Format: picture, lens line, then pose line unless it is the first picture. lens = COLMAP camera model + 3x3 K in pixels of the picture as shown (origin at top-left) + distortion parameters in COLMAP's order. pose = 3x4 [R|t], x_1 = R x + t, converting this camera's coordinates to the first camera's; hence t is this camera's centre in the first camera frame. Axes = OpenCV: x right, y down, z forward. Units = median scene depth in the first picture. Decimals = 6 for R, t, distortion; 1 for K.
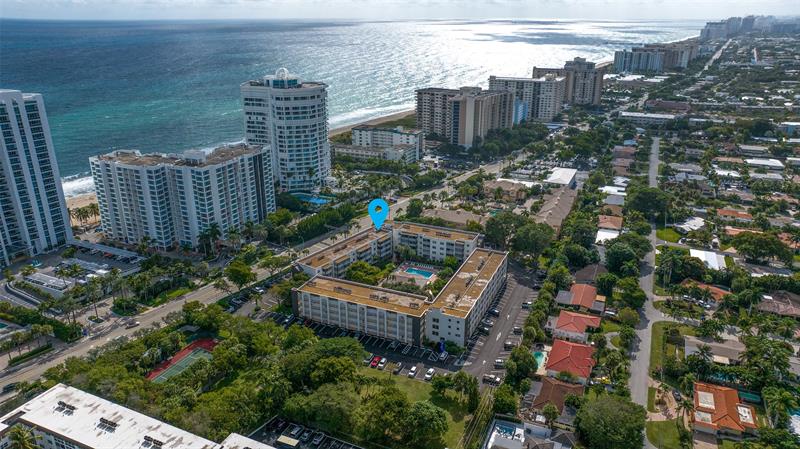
lens RADIAL K [[555.6, 0, 400.0], [0, 555.6, 224.5], [0, 0, 1]] dist [-0.030954, -0.000420]
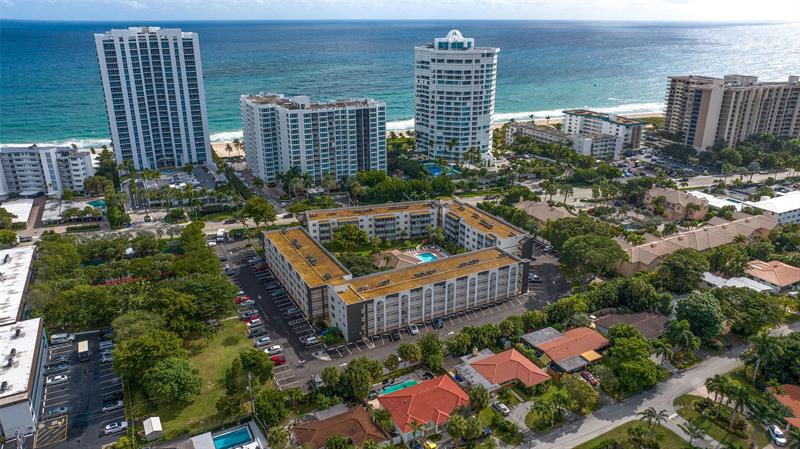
lens RADIAL K [[555.6, 0, 400.0], [0, 555.6, 224.5], [0, 0, 1]] dist [-0.030954, -0.000420]
pose [[0.787923, 0.214402, -0.577242, 0.331791], [-0.215453, 0.974162, 0.067740, -0.006662], [0.576851, 0.070995, 0.813758, 0.215586]]
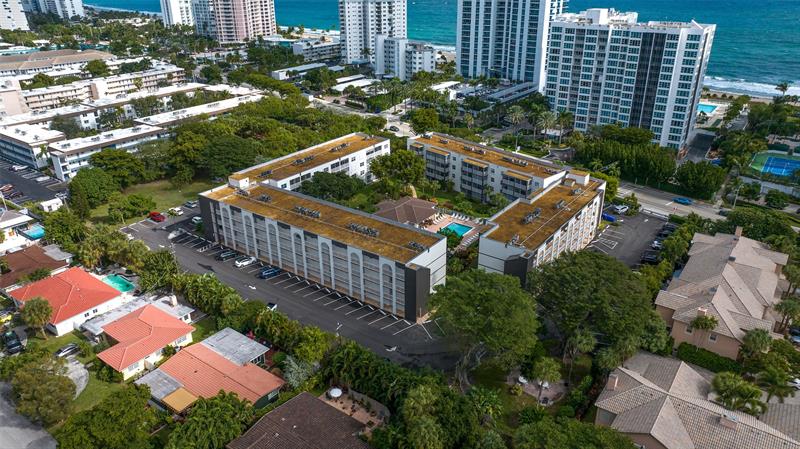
lens RADIAL K [[555.6, 0, 400.0], [0, 555.6, 224.5], [0, 0, 1]] dist [-0.030954, -0.000420]
pose [[-0.203464, 0.409399, -0.889379, 0.382025], [-0.334705, 0.824568, 0.456136, -0.106794], [0.920095, 0.390487, -0.030742, 0.670074]]
